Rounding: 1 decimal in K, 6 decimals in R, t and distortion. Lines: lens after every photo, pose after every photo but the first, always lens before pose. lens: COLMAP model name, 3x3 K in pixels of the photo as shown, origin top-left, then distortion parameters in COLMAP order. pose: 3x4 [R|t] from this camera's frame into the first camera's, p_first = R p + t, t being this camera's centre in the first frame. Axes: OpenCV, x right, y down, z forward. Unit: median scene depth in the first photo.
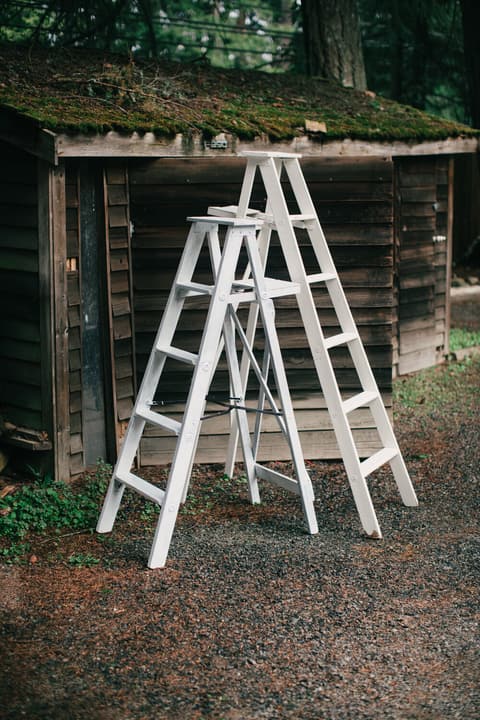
lens RADIAL K [[1038.1, 0, 240.0], [0, 1038.1, 360.0], [0, 0, 1]] dist [-0.225093, 0.578175]
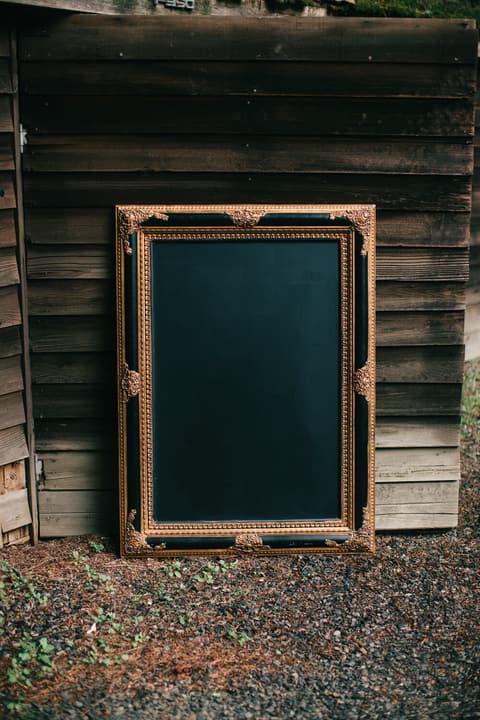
lens RADIAL K [[1038.1, 0, 240.0], [0, 1038.1, 360.0], [0, 0, 1]] dist [-0.225093, 0.578175]
pose [[0.999782, 0.020341, 0.004703, 0.015988], [-0.020537, 0.998717, 0.046283, -0.031096], [-0.003756, -0.046370, 0.998917, 0.413774]]
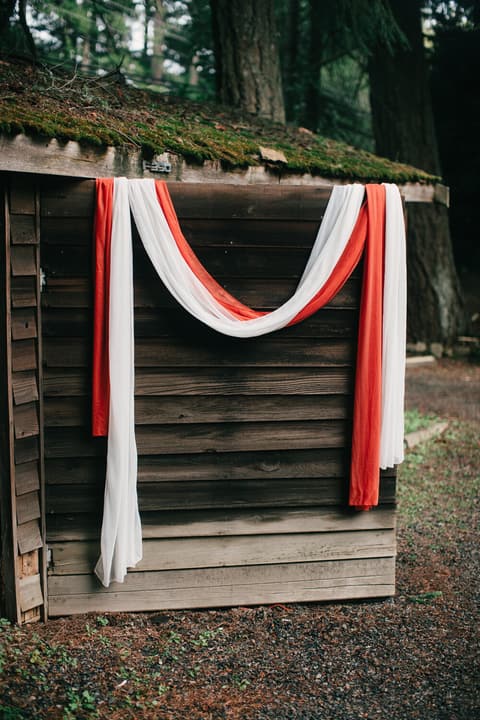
lens RADIAL K [[1038.1, 0, 240.0], [0, 1038.1, 360.0], [0, 0, 1]] dist [-0.225093, 0.578175]
pose [[0.990251, 0.013851, 0.138607, -0.066738], [-0.005361, 0.998096, -0.061441, -0.029827], [-0.139194, 0.060099, 0.988440, 0.289831]]
